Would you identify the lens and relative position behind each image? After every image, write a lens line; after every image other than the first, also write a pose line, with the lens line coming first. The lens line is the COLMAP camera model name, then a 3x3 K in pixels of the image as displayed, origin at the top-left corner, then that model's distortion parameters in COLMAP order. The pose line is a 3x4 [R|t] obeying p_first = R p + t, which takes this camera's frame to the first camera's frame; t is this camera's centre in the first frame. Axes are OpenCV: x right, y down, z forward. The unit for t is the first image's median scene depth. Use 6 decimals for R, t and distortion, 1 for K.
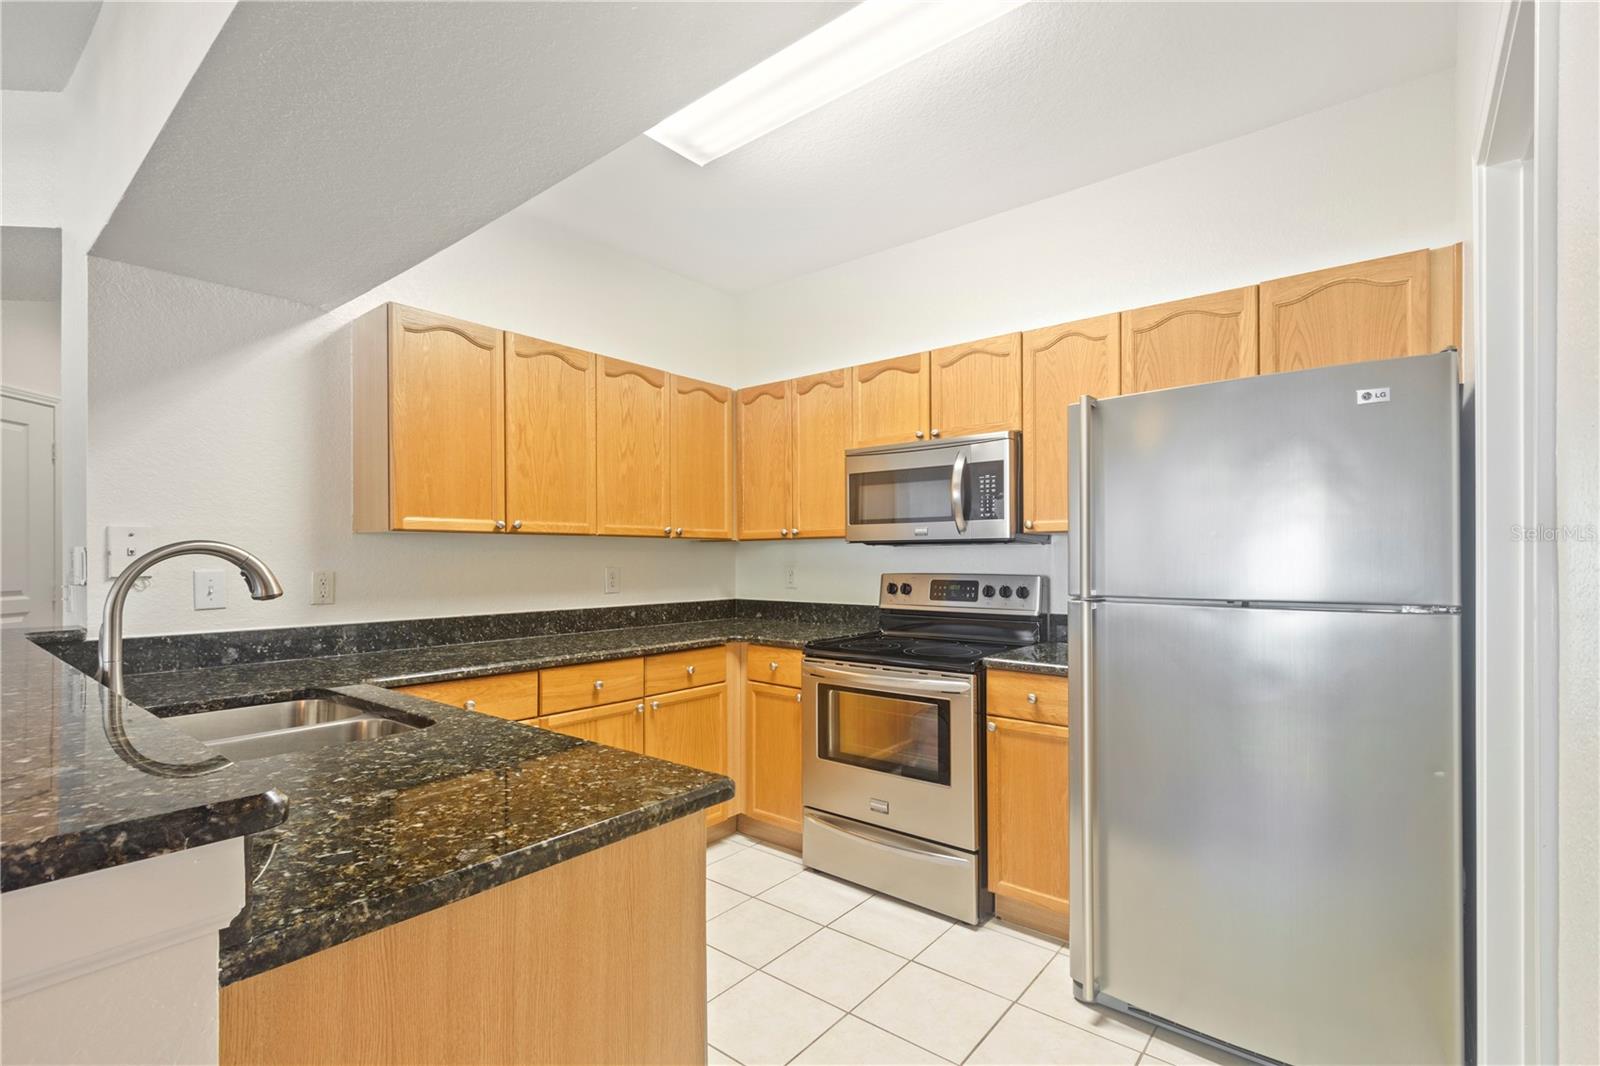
lens RADIAL K [[728.0, 0, 795.3], [0, 728.0, 546.7], [0, 0, 1]] dist [0.006588, -0.000913]
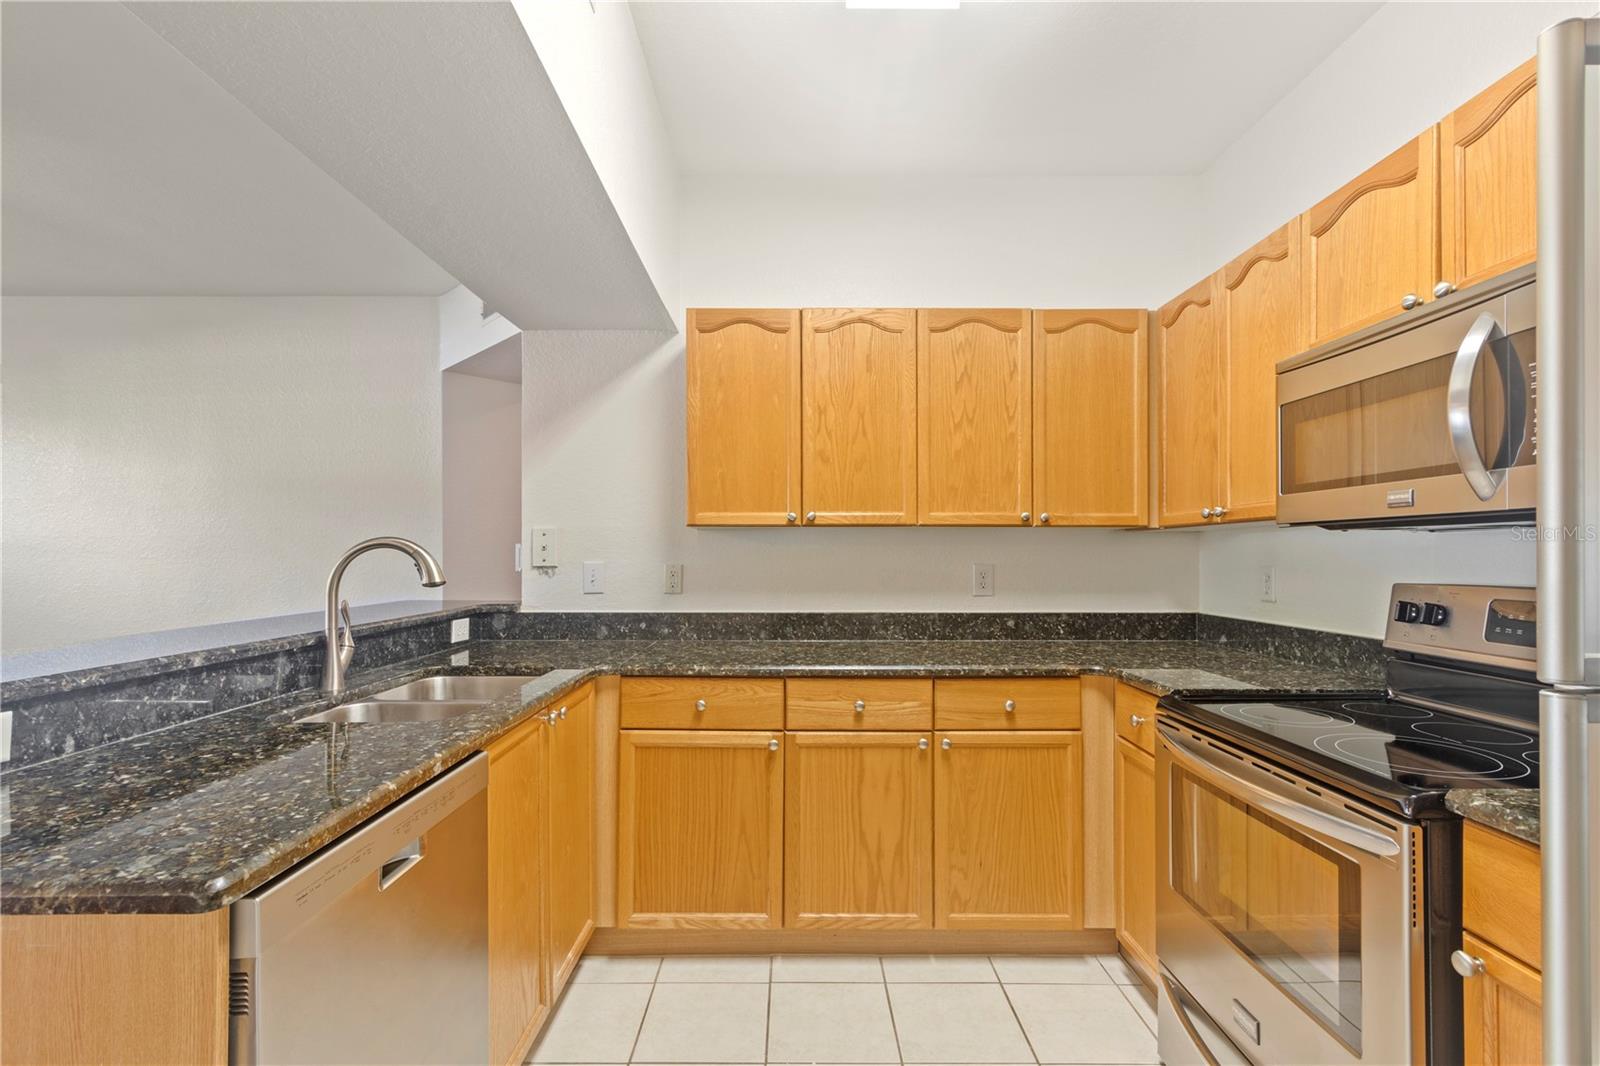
lens RADIAL K [[728.0, 0, 800.0], [0, 728.0, 543.8], [0, 0, 1]] dist [0.006588, -0.000913]
pose [[0.638854, -0.008720, -0.769279, 0.289221], [0.009546, 0.999949, -0.003408, 0.006799], [0.769269, -0.005166, 0.638904, 0.371632]]
